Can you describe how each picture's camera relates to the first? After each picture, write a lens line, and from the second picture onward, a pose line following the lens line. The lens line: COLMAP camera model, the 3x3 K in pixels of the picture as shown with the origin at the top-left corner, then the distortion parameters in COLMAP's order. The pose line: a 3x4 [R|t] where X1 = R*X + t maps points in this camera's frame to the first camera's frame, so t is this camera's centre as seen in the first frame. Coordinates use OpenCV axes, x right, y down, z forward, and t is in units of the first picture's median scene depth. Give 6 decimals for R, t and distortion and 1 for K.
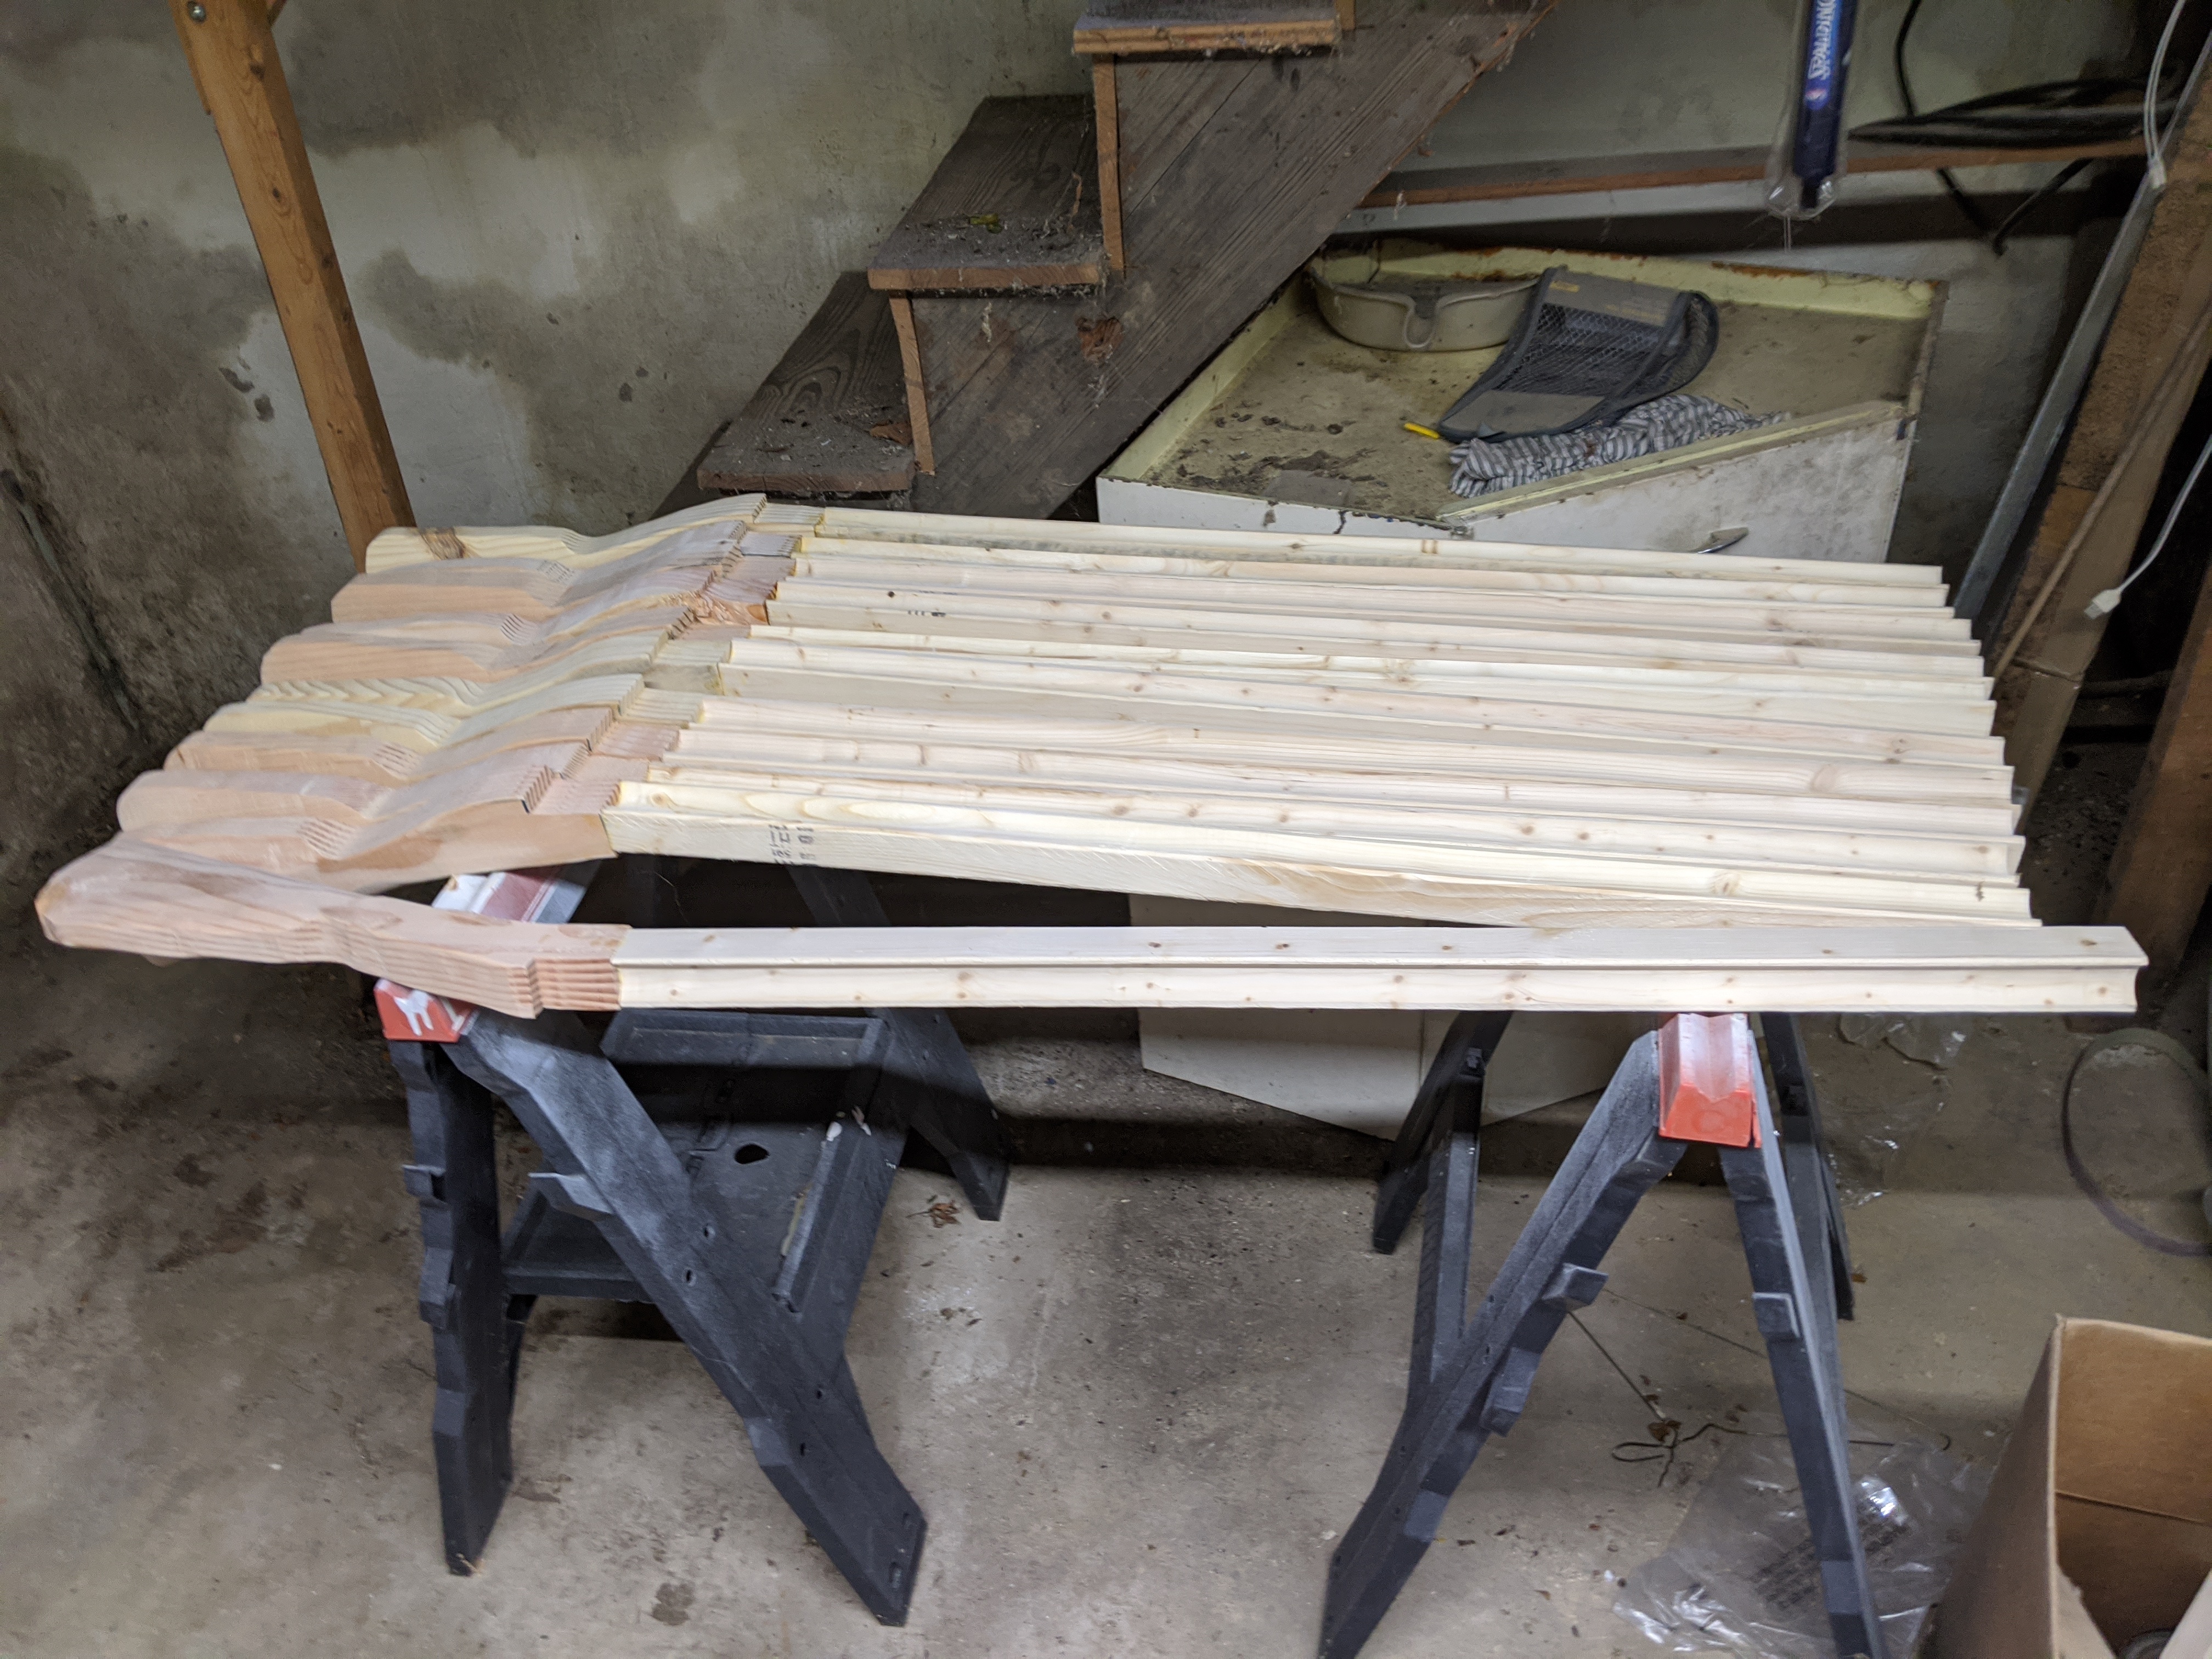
lens RADIAL K [[1887.5, 0, 1111.4], [0, 1887.5, 718.9], [0, 0, 1]] dist [0.050942, -0.142366]
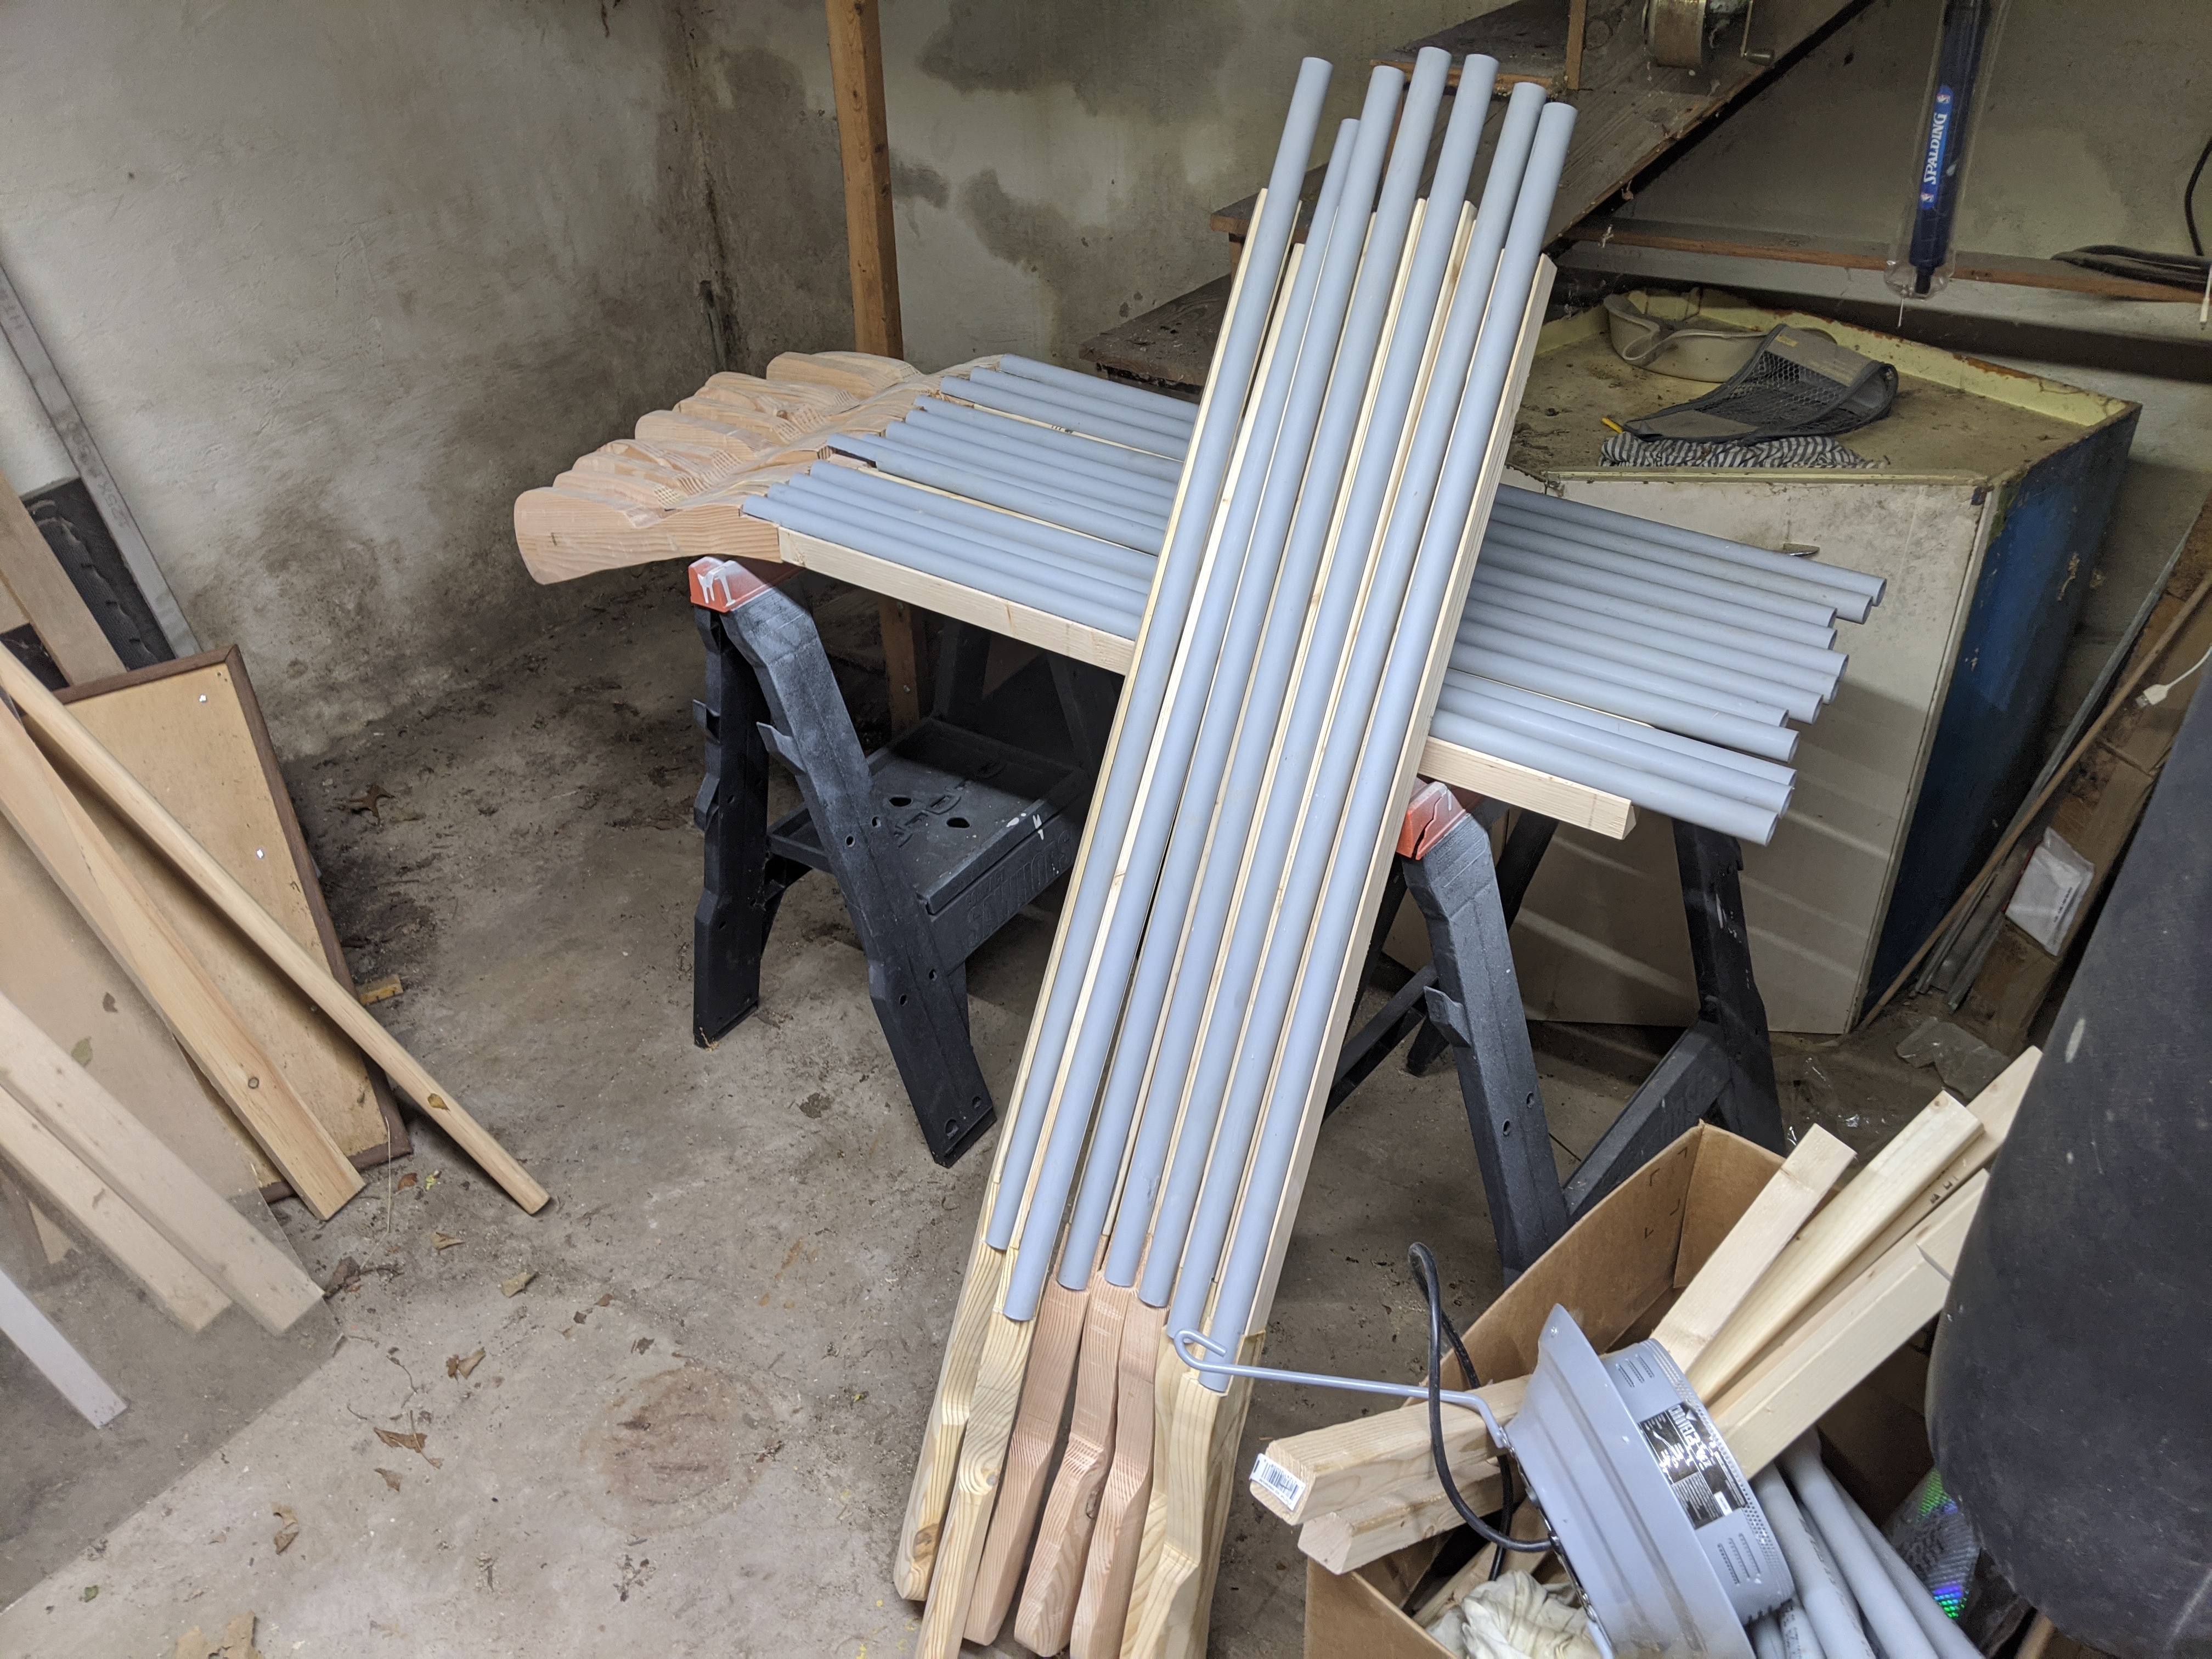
lens RADIAL K [[1887.5, 0, 1111.4], [0, 1887.5, 718.9], [0, 0, 1]] dist [0.050942, -0.142366]
pose [[0.901591, 0.263180, -0.343323, 0.342725], [-0.271046, 0.962220, 0.025820, 0.086168], [0.337147, 0.069778, 0.938863, -0.245849]]
